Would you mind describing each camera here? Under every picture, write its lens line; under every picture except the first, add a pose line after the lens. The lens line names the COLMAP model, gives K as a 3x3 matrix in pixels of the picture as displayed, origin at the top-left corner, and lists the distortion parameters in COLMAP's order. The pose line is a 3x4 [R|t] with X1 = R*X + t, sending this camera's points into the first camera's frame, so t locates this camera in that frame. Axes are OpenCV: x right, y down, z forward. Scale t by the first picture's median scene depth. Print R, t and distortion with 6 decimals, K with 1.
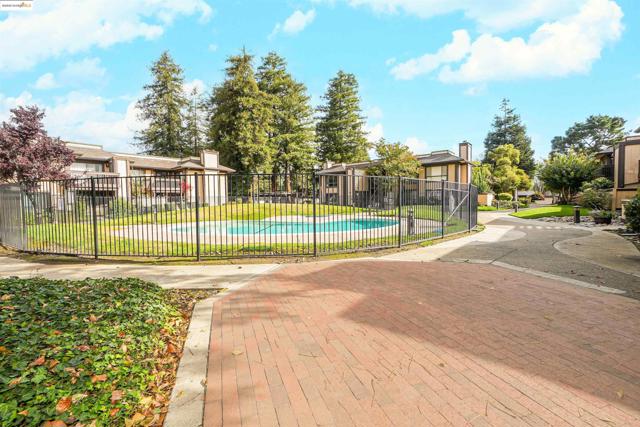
lens RADIAL K [[276.7, 0, 320.0], [0, 276.7, 213.5], [0, 0, 1]] dist [0.000690, -0.000023]
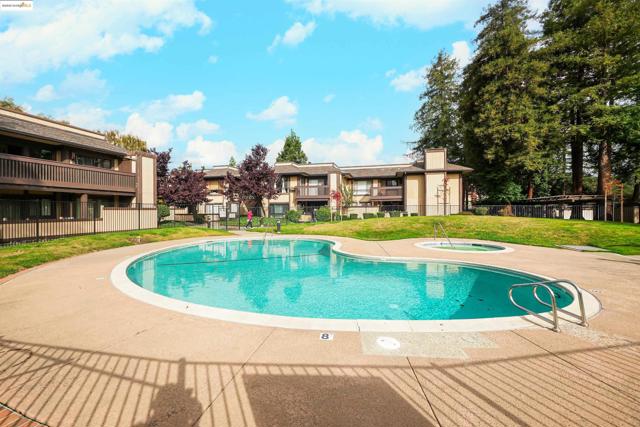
lens RADIAL K [[279.9, 0, 302.3], [0, 279.9, 208.9], [0, 0, 1]] dist [-0.001191, -0.000128]
pose [[0.344098, 0.008518, -0.938895, 0.224928], [-0.053916, 0.998488, -0.010701, -0.020010], [0.937384, 0.054304, 0.344037, 0.338275]]
